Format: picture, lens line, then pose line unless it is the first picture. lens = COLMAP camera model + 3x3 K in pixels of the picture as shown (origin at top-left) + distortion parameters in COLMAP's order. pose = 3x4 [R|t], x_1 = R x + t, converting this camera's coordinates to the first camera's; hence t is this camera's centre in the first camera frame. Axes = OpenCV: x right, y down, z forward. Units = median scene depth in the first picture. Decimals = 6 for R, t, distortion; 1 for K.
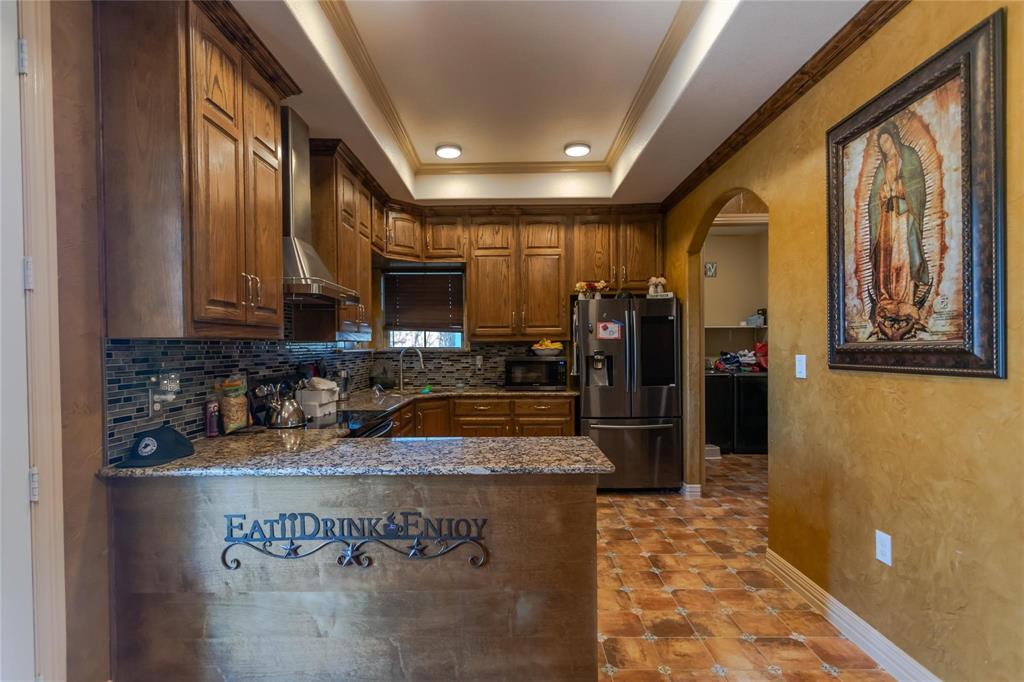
lens RADIAL K [[490.8, 0, 505.3], [0, 490.8, 351.2], [0, 0, 1]] dist [0.005082, -0.000315]
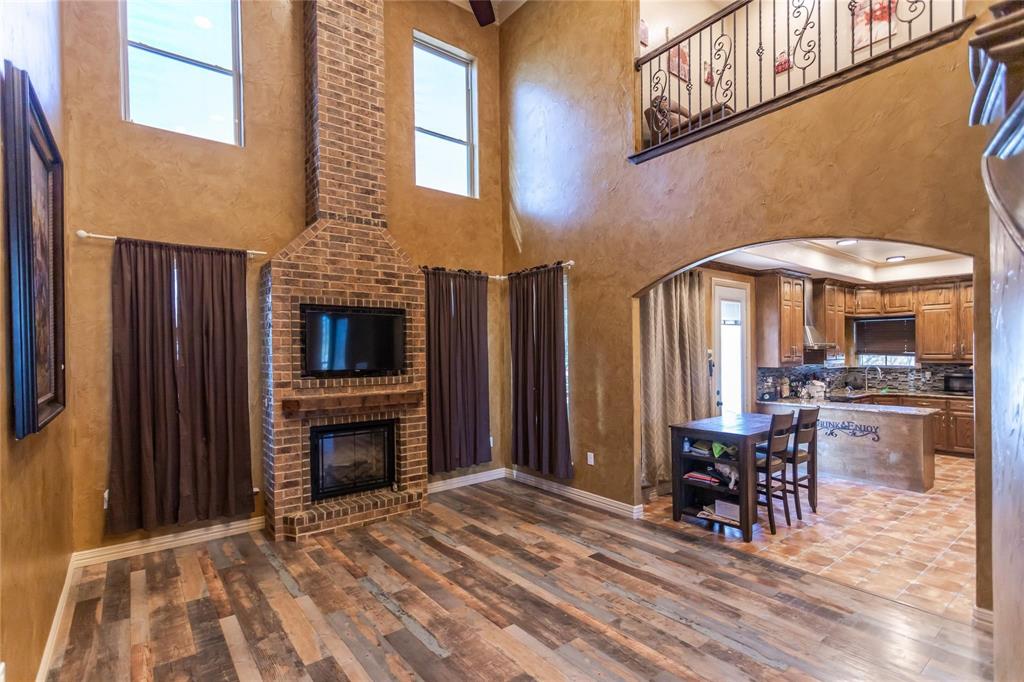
lens RADIAL K [[490.8, 0, 501.7], [0, 490.8, 353.8], [0, 0, 1]] dist [0.005082, -0.000315]
pose [[0.616140, 0.003929, -0.787627, 0.377216], [-0.003733, 0.999991, 0.002067, -0.050599], [0.787628, 0.001667, 0.616149, -1.126314]]
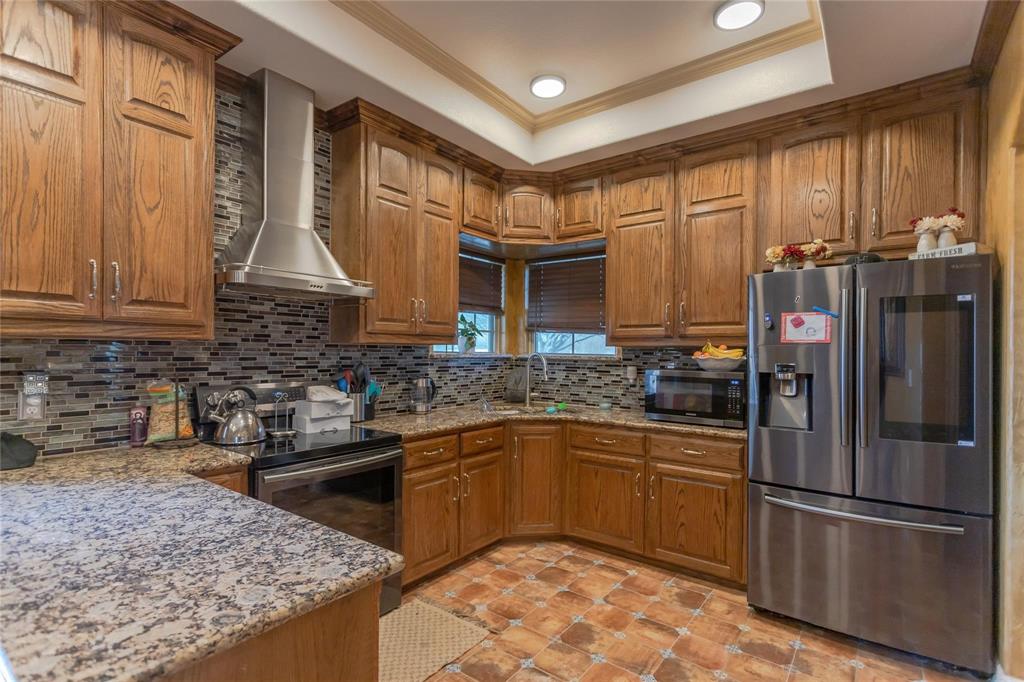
lens RADIAL K [[490.8, 0, 506.6], [0, 490.8, 352.0], [0, 0, 1]] dist [0.005082, -0.000315]
pose [[0.803025, 0.013446, -0.595793, 0.250546], [-0.020592, 0.999774, -0.005191, -0.004935], [0.595589, 0.016437, 0.803121, 0.344620]]
